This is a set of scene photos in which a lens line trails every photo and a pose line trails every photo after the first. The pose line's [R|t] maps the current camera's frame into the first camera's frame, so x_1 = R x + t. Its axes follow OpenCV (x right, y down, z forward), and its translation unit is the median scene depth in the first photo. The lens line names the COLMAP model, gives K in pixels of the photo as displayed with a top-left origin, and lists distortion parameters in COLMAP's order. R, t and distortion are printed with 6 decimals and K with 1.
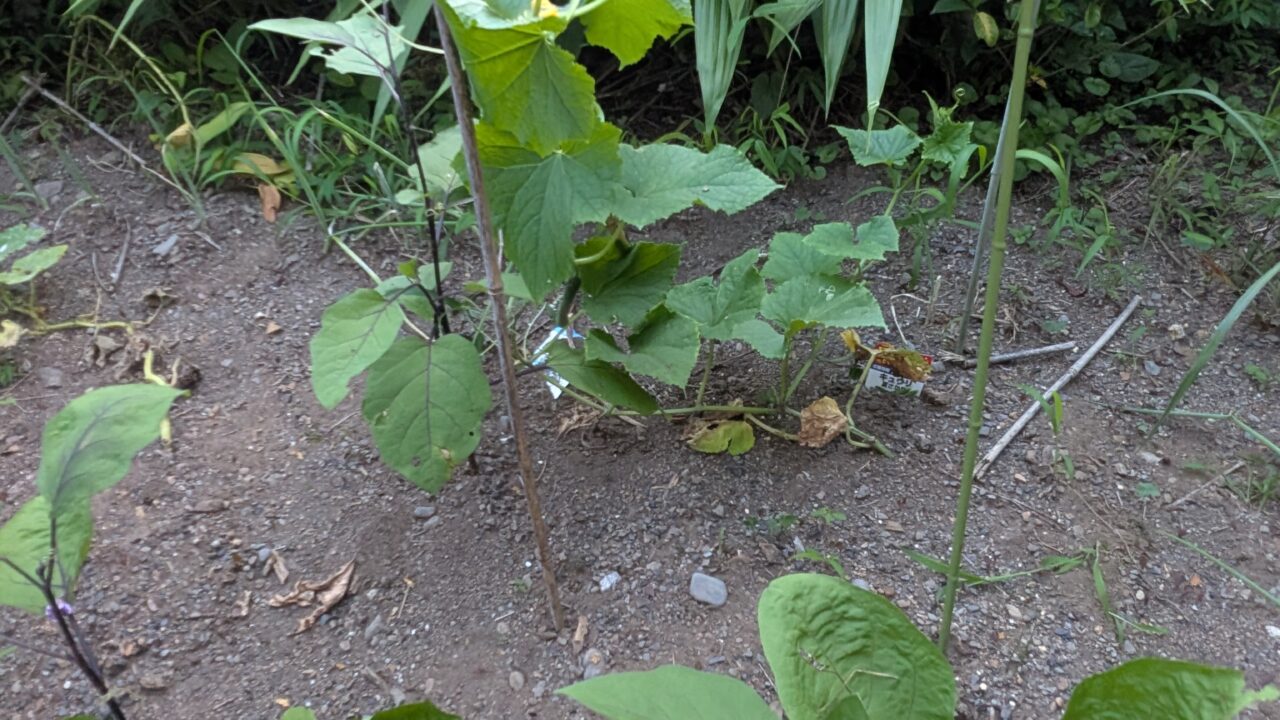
lens RADIAL K [[913.5, 0, 641.6], [0, 913.5, 359.4], [0, 0, 1]] dist [0.004793, 0.004018]
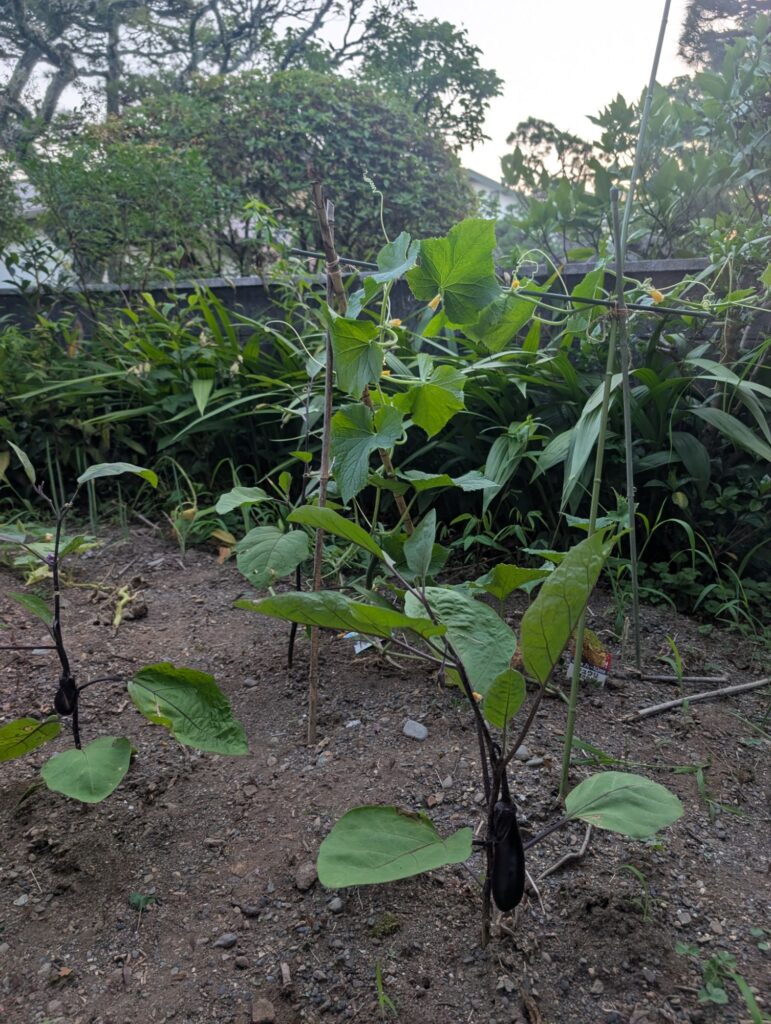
lens RADIAL K [[739.9, 0, 384.0], [0, 739.9, 511.5], [0, 0, 1]] dist [0.011051, -0.001950]
pose [[0.965262, 0.135705, -0.223277, 0.200300], [-0.230549, 0.844469, -0.483445, 0.449846], [0.122945, 0.518127, 0.846421, -0.144973]]
